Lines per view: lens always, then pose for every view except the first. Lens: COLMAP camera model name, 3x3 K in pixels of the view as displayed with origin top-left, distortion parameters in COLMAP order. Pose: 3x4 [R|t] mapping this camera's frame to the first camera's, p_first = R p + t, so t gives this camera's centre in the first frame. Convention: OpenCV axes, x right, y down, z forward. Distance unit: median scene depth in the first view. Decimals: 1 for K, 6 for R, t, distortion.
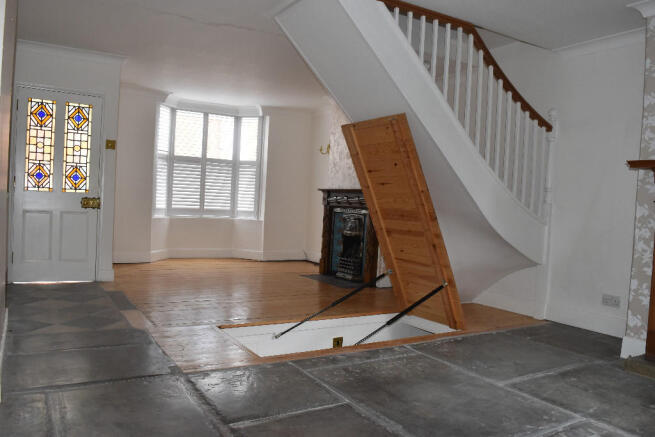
lens RADIAL K [[518.0, 0, 327.5], [0, 518.0, 218.5], [0, 0, 1]] dist [-0.085152, 0.005808]
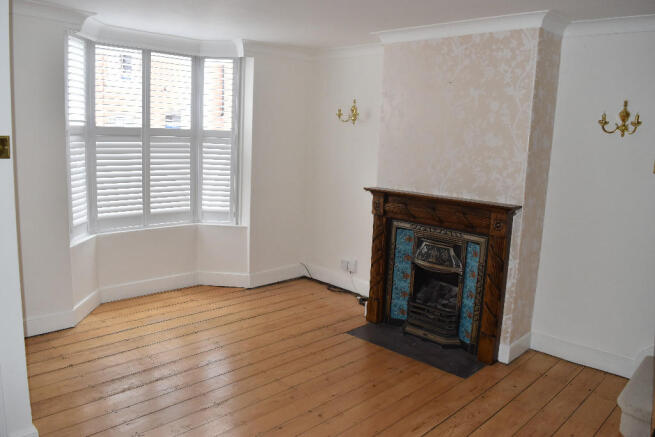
lens RADIAL K [[518.0, 0, 327.5], [0, 518.0, 218.5], [0, 0, 1]] dist [-0.085152, 0.005808]
pose [[0.969362, -0.046498, 0.241196, -0.185053], [0.012419, 0.989942, 0.140929, -0.095771], [-0.245322, -0.133616, 0.960189, 0.374082]]
